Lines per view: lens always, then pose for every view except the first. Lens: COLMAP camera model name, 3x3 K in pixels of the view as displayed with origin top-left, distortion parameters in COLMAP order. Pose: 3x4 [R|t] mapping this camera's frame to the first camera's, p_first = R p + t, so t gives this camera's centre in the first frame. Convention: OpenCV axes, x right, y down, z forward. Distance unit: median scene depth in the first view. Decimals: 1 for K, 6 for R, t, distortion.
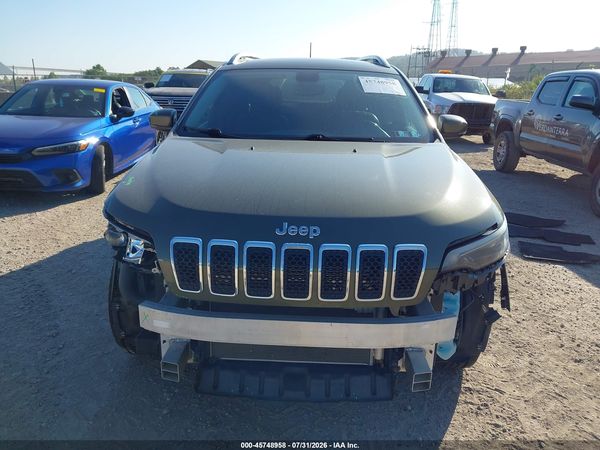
lens RADIAL K [[488.7, 0, 293.7], [0, 488.7, 224.5], [0, 0, 1]] dist [0.006319, -0.010154]
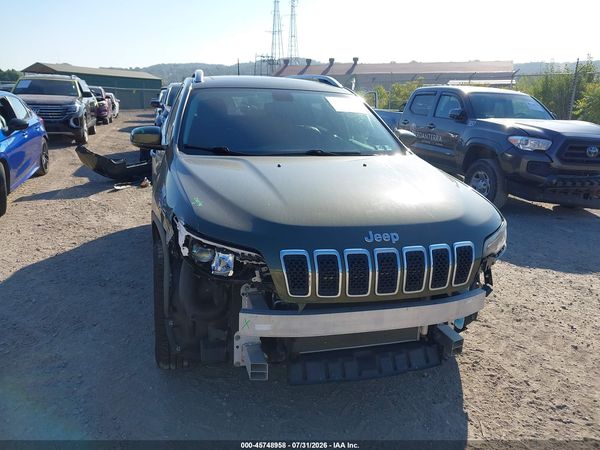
lens RADIAL K [[488.7, 0, 293.7], [0, 488.7, 224.5], [0, 0, 1]] dist [0.006319, -0.010154]
pose [[0.951728, -0.070667, 0.298696, -0.300200], [0.073421, 0.997299, 0.002006, -0.016640], [-0.298031, 0.020021, 0.954346, -0.051299]]
